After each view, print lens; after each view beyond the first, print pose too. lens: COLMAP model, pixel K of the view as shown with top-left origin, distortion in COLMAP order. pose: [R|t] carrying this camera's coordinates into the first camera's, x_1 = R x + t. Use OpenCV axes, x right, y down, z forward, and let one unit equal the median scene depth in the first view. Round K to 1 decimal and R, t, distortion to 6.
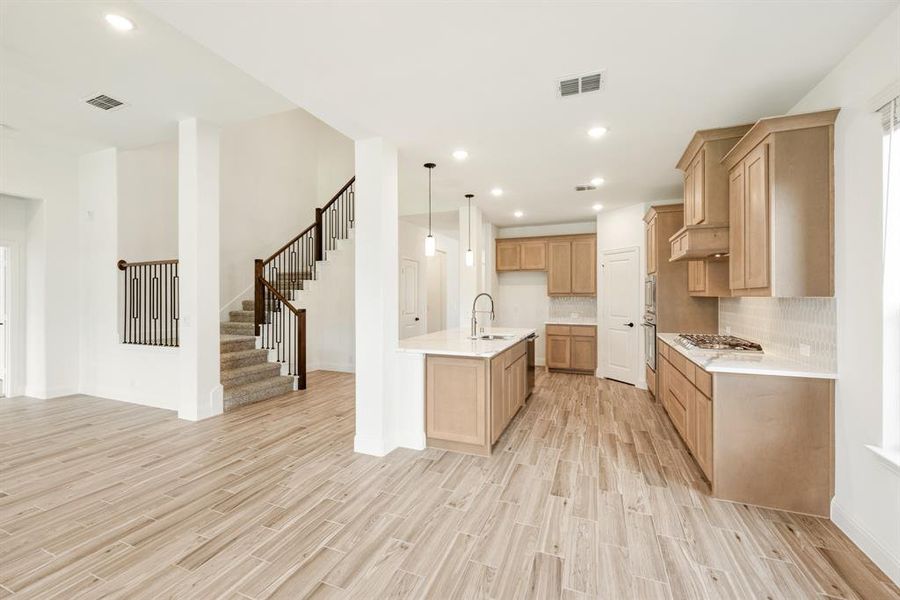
lens RADIAL K [[369.6, 0, 446.5], [0, 369.6, 295.8], [0, 0, 1]] dist [-0.001567, -0.000150]
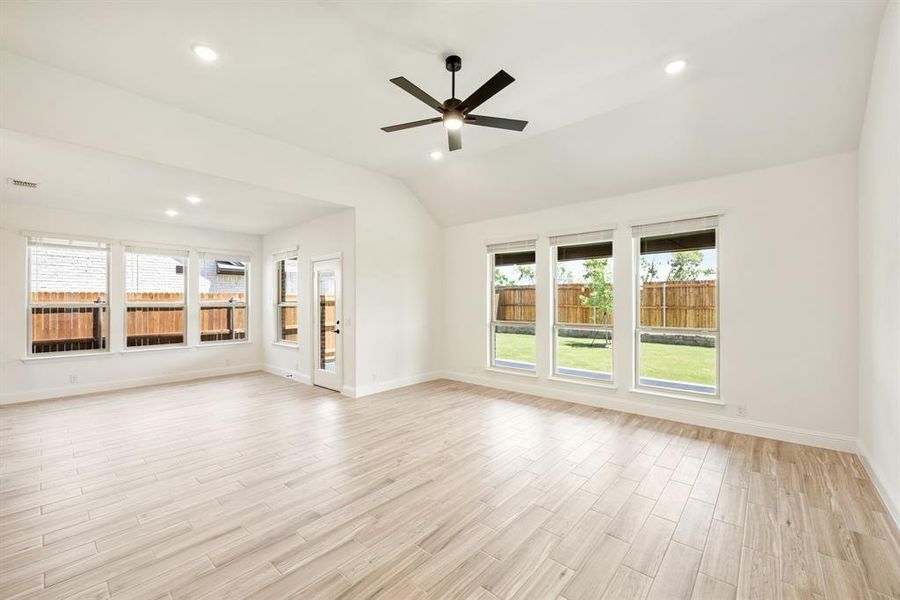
lens RADIAL K [[362.6, 0, 451.1], [0, 362.6, 302.7], [0, 0, 1]] dist [-0.000734, -0.000019]
pose [[-0.944659, 0.002171, 0.328047, -1.078370], [0.001052, 0.999993, -0.003589, 0.004294], [-0.328052, -0.003046, -0.944655, 0.993886]]
